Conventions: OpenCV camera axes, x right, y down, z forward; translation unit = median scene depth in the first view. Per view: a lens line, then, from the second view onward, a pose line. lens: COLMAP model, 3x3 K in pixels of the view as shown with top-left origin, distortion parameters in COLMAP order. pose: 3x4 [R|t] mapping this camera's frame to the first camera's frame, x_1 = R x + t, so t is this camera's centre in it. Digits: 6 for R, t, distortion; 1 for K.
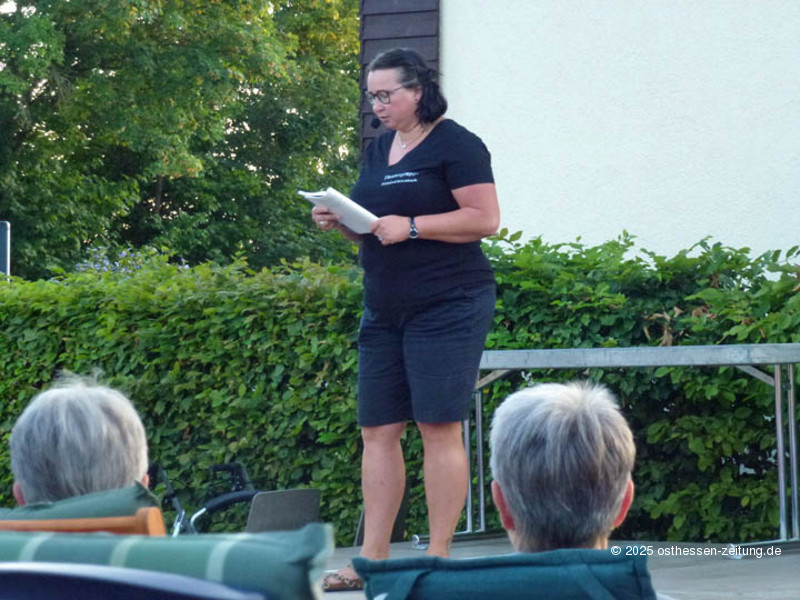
lens RADIAL K [[3576.6, 0, 414.4], [0, 3576.6, 298.4], [0, 0, 1]] dist [1.552123, 0.000000]
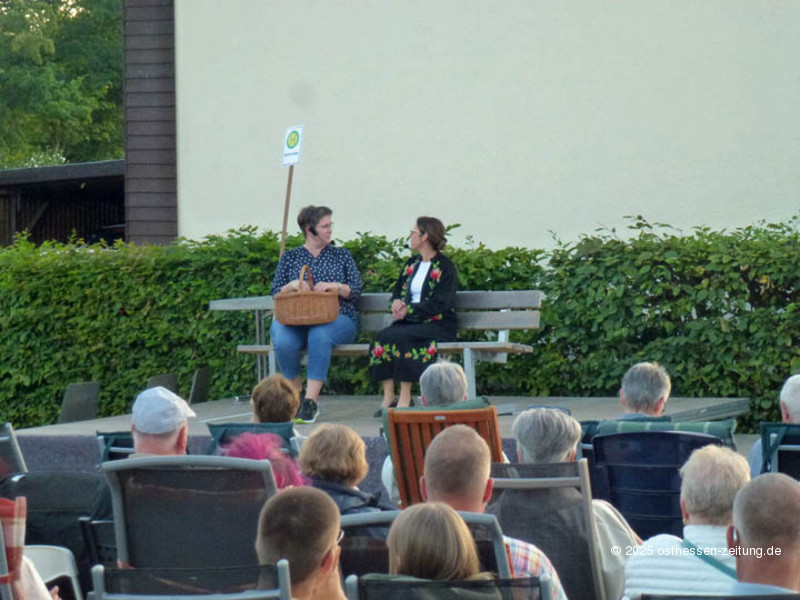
lens RADIAL K [[2835.5, 0, 400.3], [0, 2835.5, 299.0], [0, 0, 1]] dist [0.868426, 0.000000]
pose [[0.975020, -0.020584, 0.221160, -0.213548], [0.011299, 0.999004, 0.043166, -0.042369], [-0.221828, -0.039589, 0.974282, -0.405444]]
